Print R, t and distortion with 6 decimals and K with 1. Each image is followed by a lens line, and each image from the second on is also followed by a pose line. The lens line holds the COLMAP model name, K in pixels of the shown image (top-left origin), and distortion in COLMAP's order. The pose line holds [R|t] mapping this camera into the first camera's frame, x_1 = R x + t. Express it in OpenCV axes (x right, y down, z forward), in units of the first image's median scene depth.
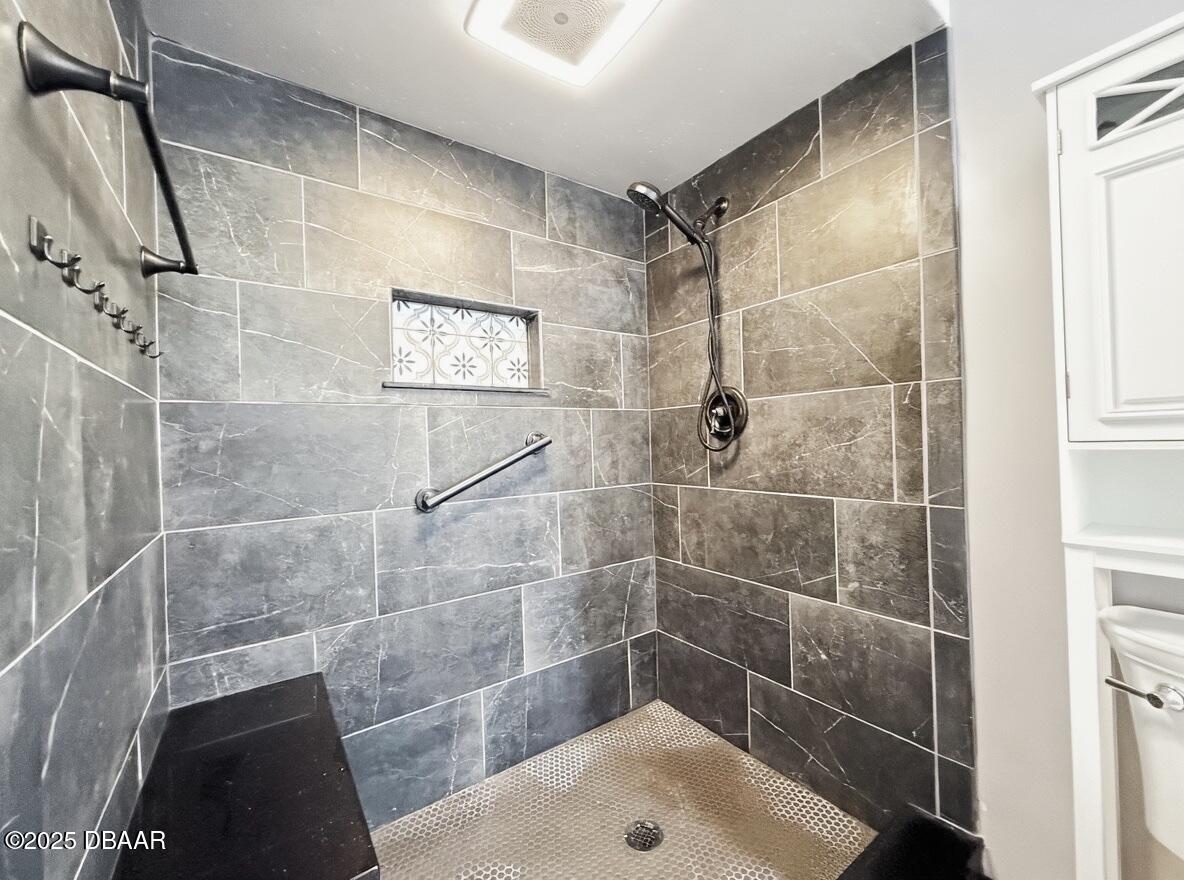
lens RADIAL K [[475.3, 0, 590.8], [0, 475.3, 438.5], [0, 0, 1]] dist [0.000250, -0.000448]
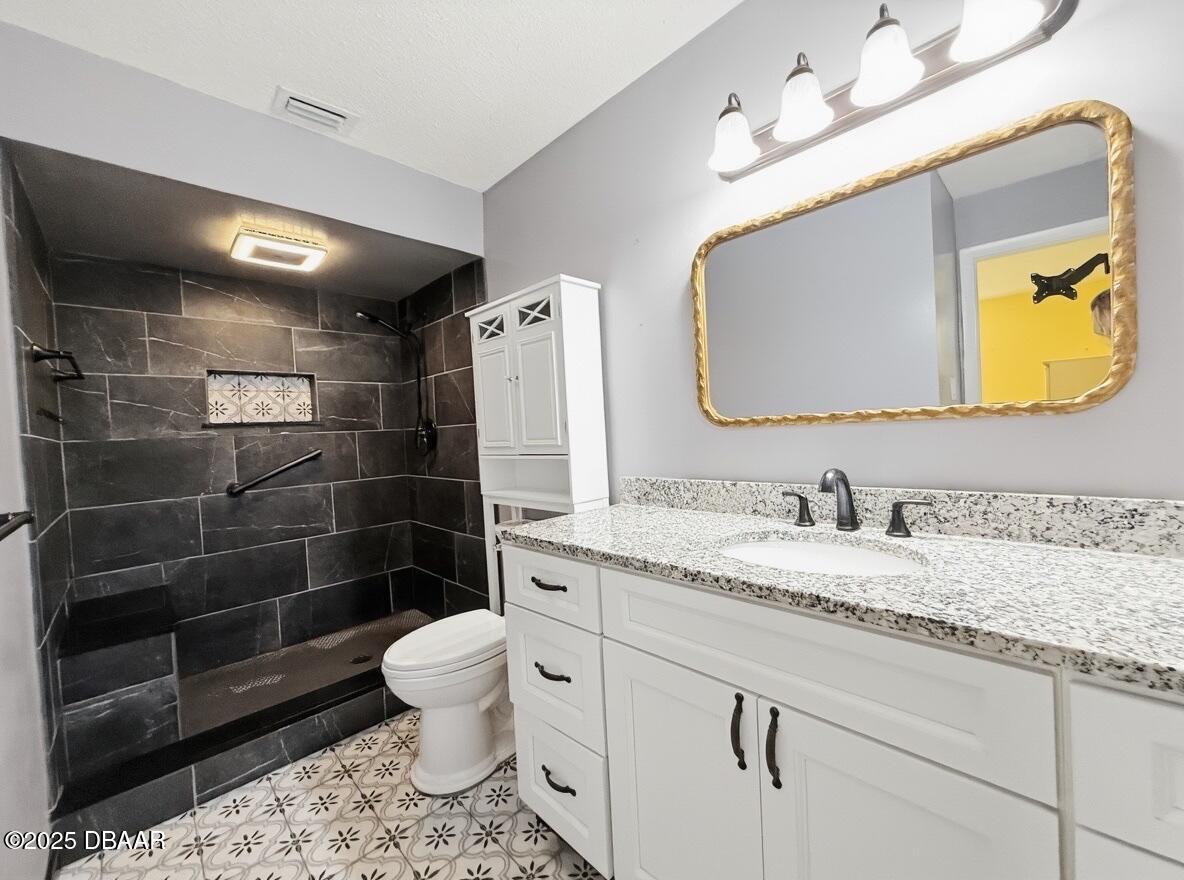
lens RADIAL K [[475.3, 0, 592.8], [0, 475.3, 438.9], [0, 0, 1]] dist [0.000250, -0.000448]
pose [[0.987271, -0.021190, 0.157628, 0.633553], [0.017927, 0.999595, 0.022095, -0.066904], [-0.158032, -0.018988, 0.987251, -0.865273]]
